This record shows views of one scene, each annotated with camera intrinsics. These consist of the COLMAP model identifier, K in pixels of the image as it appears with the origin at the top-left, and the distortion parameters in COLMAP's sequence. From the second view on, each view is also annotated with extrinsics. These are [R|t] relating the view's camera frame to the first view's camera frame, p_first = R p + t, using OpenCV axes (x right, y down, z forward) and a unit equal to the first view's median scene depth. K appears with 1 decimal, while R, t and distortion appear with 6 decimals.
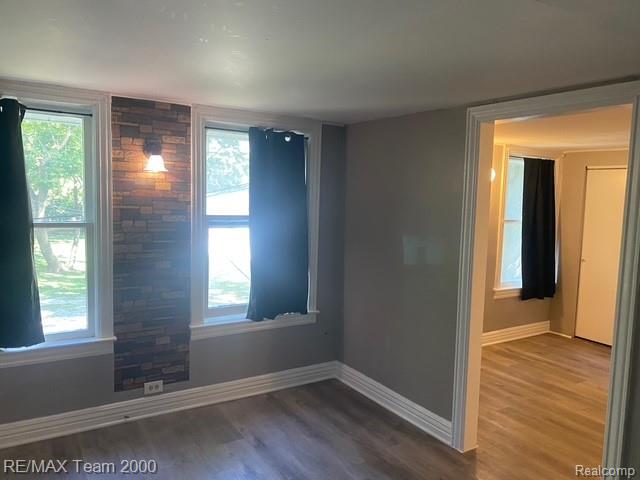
lens RADIAL K [[487.1, 0, 321.0], [0, 487.1, 241.5], [0, 0, 1]] dist [0.013457, -0.021448]
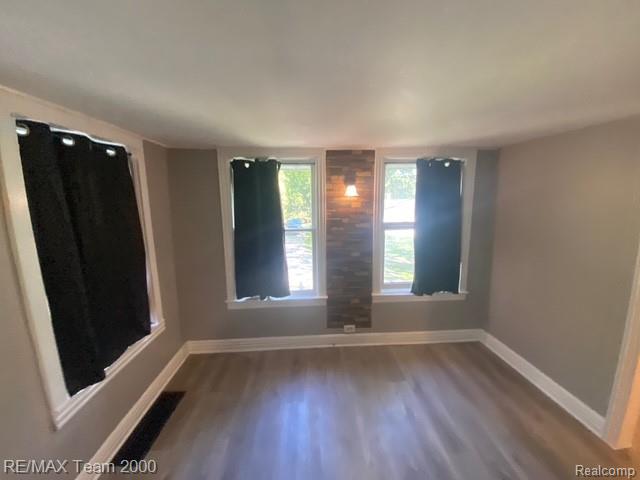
lens RADIAL K [[256.1, 0, 313.9], [0, 256.1, 238.5], [0, 0, 1]] dist [-0.003945, -0.004083]
pose [[0.864405, 0.031212, -0.501827, -0.026571], [-0.004035, 0.998470, 0.055152, -0.049082], [0.502781, -0.045649, 0.863208, 0.218366]]
